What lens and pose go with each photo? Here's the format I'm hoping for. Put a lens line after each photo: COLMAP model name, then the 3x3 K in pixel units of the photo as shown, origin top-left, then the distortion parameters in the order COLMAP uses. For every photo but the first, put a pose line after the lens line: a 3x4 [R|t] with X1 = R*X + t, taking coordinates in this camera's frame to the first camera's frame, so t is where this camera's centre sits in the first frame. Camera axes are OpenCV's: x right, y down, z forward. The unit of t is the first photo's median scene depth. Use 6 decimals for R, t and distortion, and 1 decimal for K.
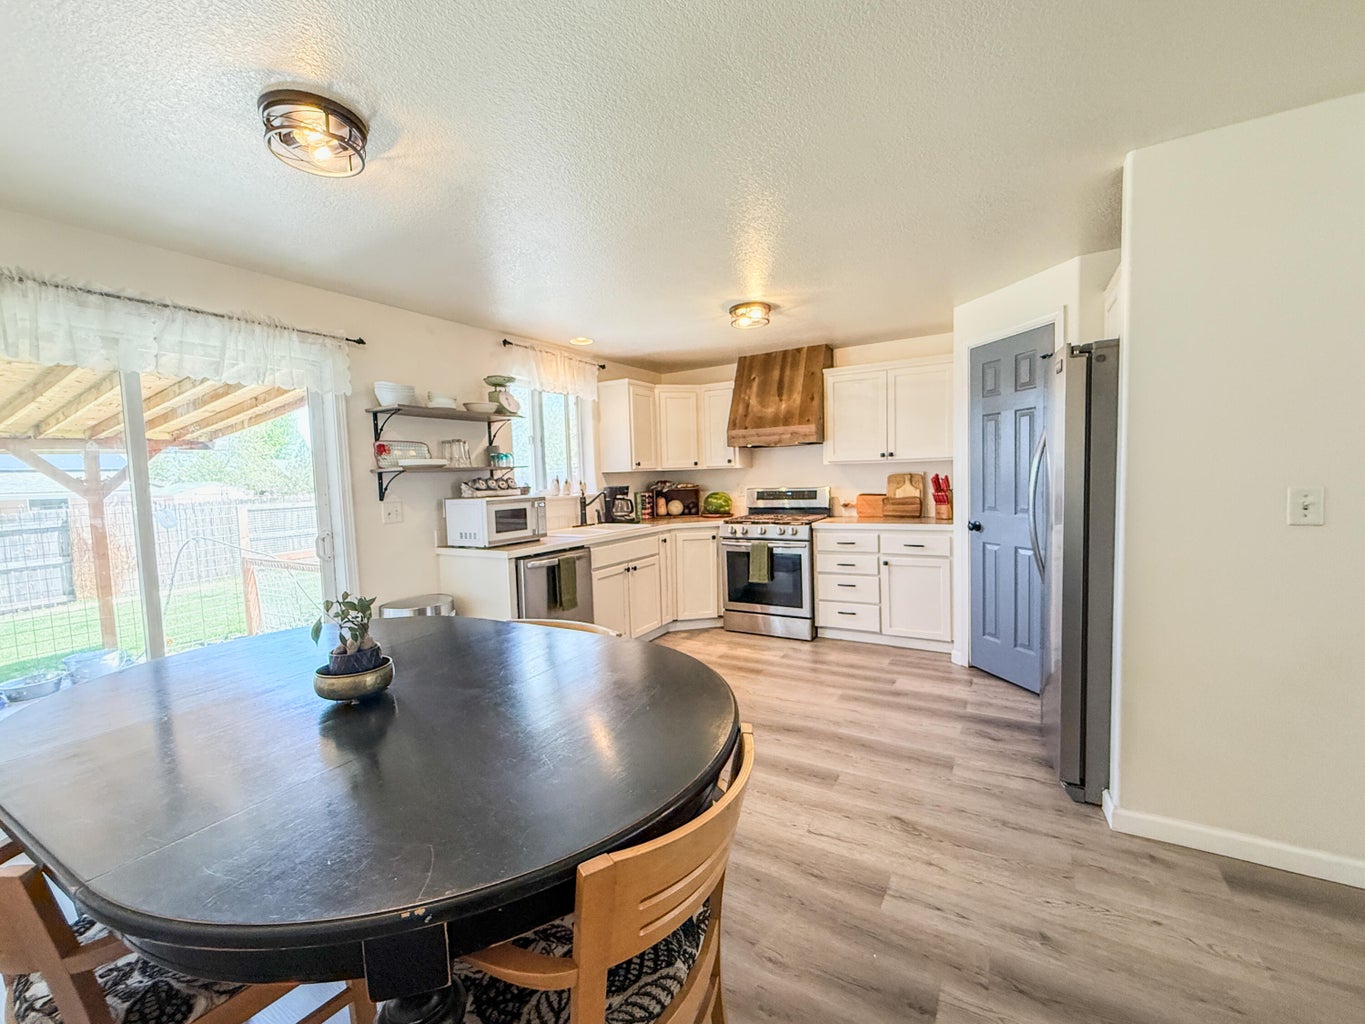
lens RADIAL K [[557.4, 0, 682.5], [0, 557.4, 512.0], [0, 0, 1]] dist [-0.000242, 0.000210]
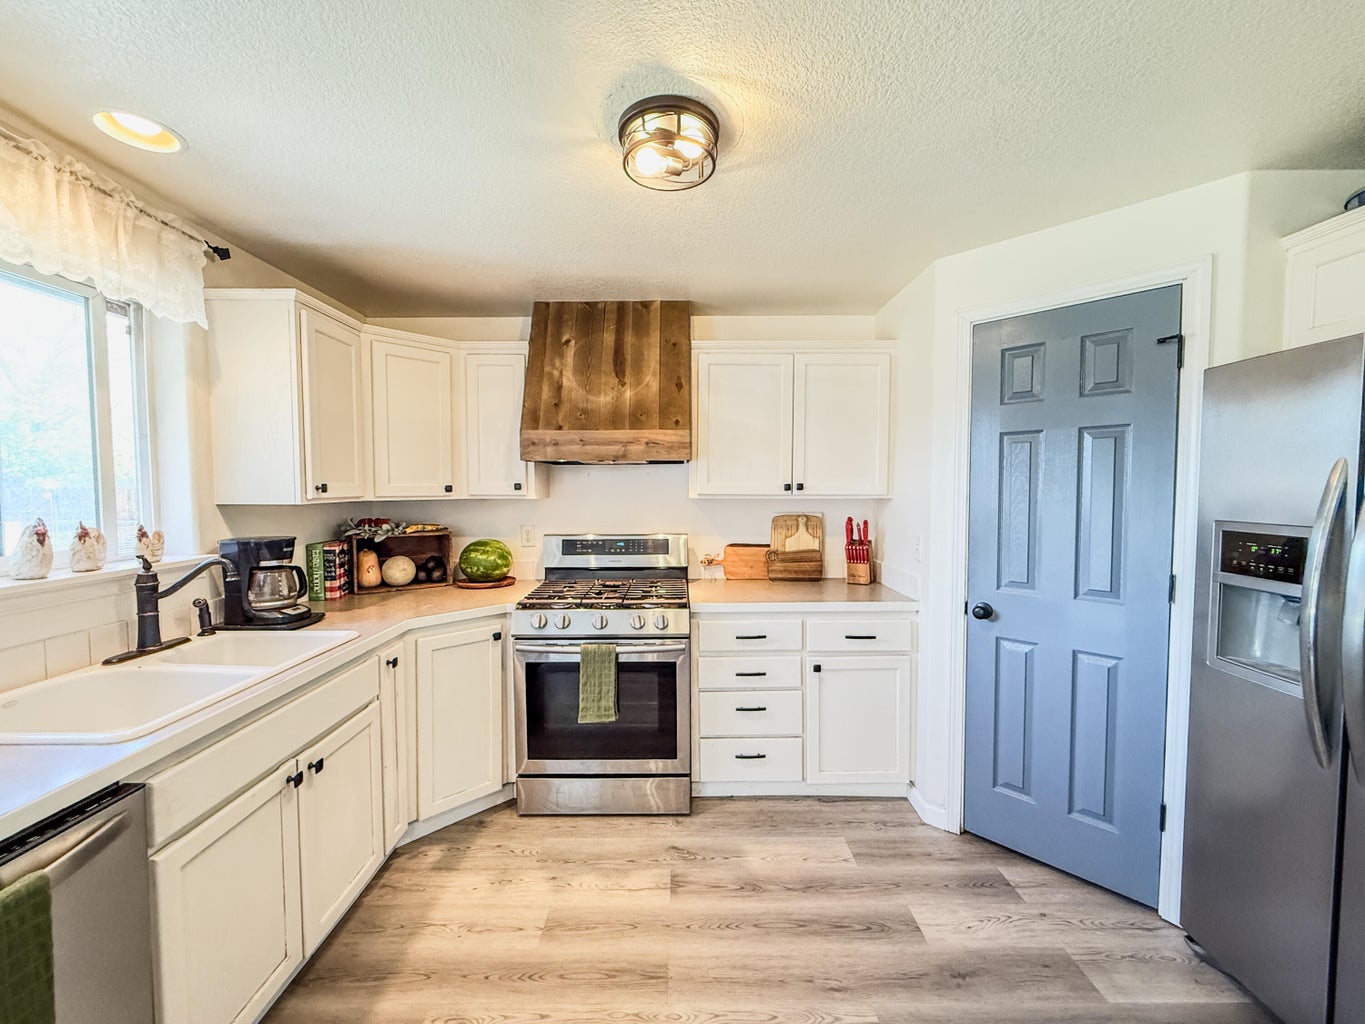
lens RADIAL K [[557.4, 0, 682.5], [0, 557.4, 512.0], [0, 0, 1]] dist [-0.000242, 0.000210]
pose [[0.860312, 0.007075, 0.509719, -0.058723], [0.008293, 0.999577, -0.027872, -0.052619], [-0.509700, 0.028206, 0.859889, 0.476939]]
